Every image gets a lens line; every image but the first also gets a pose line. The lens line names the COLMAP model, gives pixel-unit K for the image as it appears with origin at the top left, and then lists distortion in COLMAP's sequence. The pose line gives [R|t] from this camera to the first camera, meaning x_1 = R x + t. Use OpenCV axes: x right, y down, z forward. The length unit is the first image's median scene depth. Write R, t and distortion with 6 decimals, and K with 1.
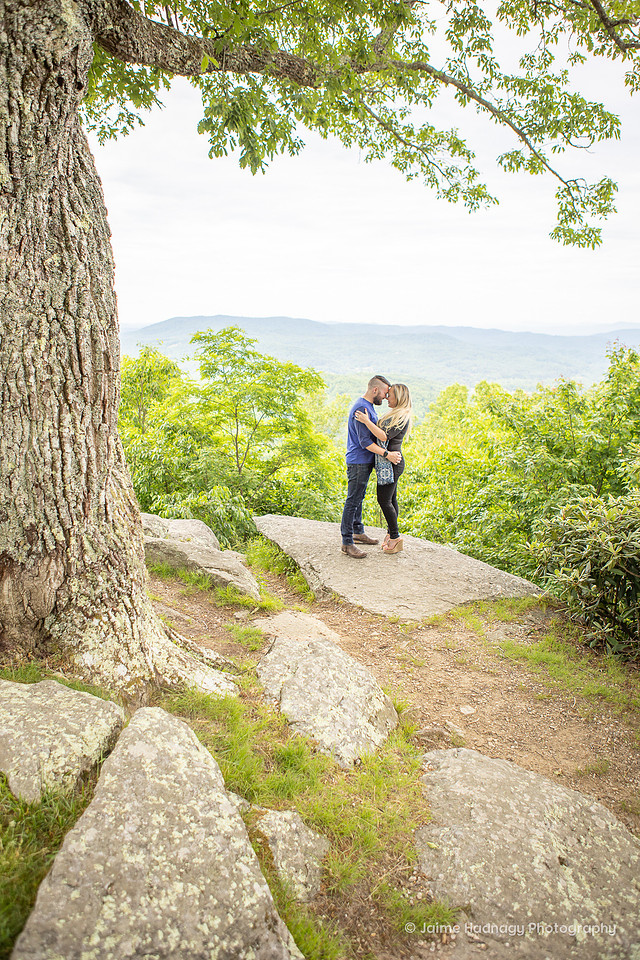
lens RADIAL K [[694.6, 0, 312.8], [0, 694.6, 484.2], [0, 0, 1]] dist [-0.046921, 0.015434]
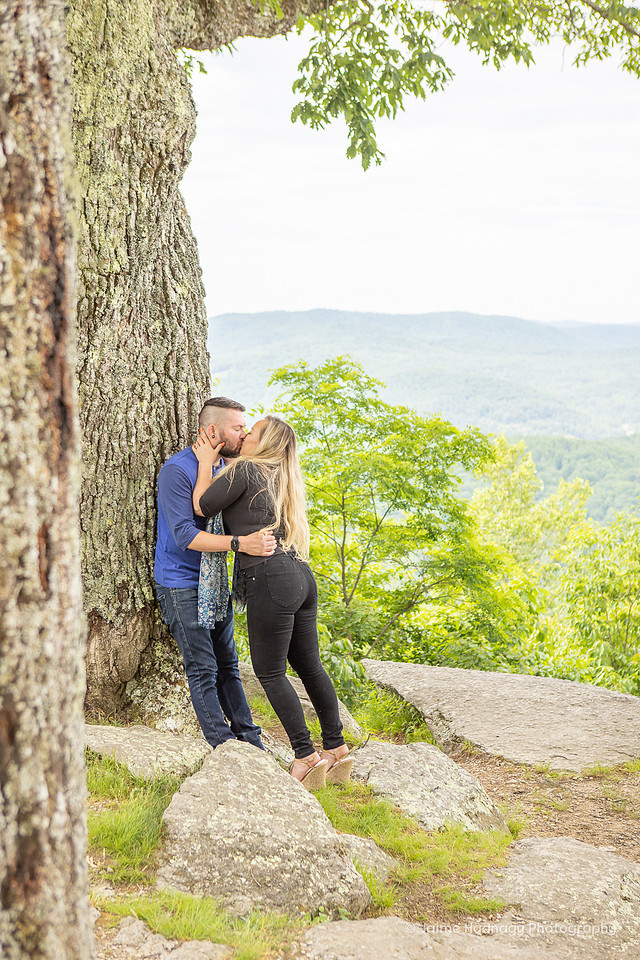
lens RADIAL K [[1545.5, 0, 329.9], [0, 1545.5, 477.9], [0, 0, 1]] dist [0.576242, 0.000000]
pose [[0.992269, 0.006089, -0.123958, 0.174940], [-0.022303, 0.991283, -0.129845, 0.197656], [0.122087, 0.131606, 0.983755, -1.233510]]
